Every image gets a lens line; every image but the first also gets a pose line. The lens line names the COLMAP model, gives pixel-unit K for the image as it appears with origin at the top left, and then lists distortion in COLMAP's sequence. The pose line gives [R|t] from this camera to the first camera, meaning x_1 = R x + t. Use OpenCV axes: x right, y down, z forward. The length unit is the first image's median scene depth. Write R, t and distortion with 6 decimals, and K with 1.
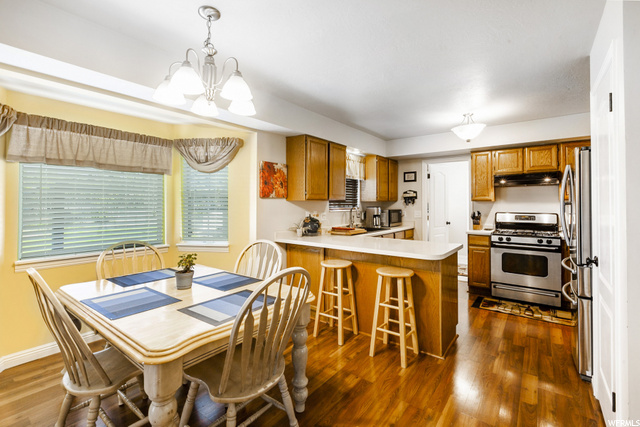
lens RADIAL K [[294.3, 0, 305.6], [0, 294.3, 204.5], [0, 0, 1]] dist [0.006059, 0.000276]
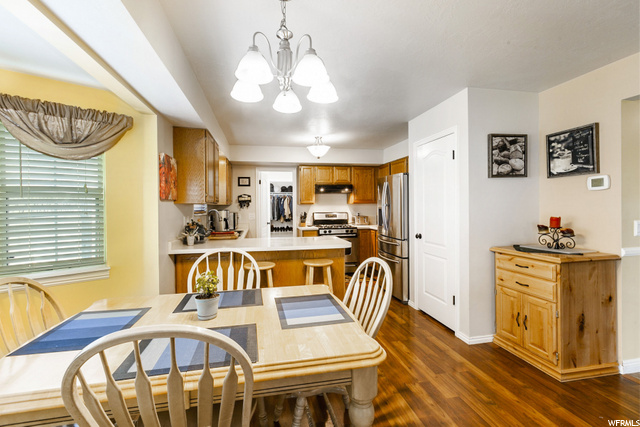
lens RADIAL K [[294.3, 0, 318.2], [0, 294.3, 210.7], [0, 0, 1]] dist [0.006059, 0.000276]
pose [[0.646734, -0.018172, 0.762499, -0.392943], [0.013346, 0.999833, 0.012508, 0.002198], [-0.762599, 0.002087, 0.646869, 0.141655]]
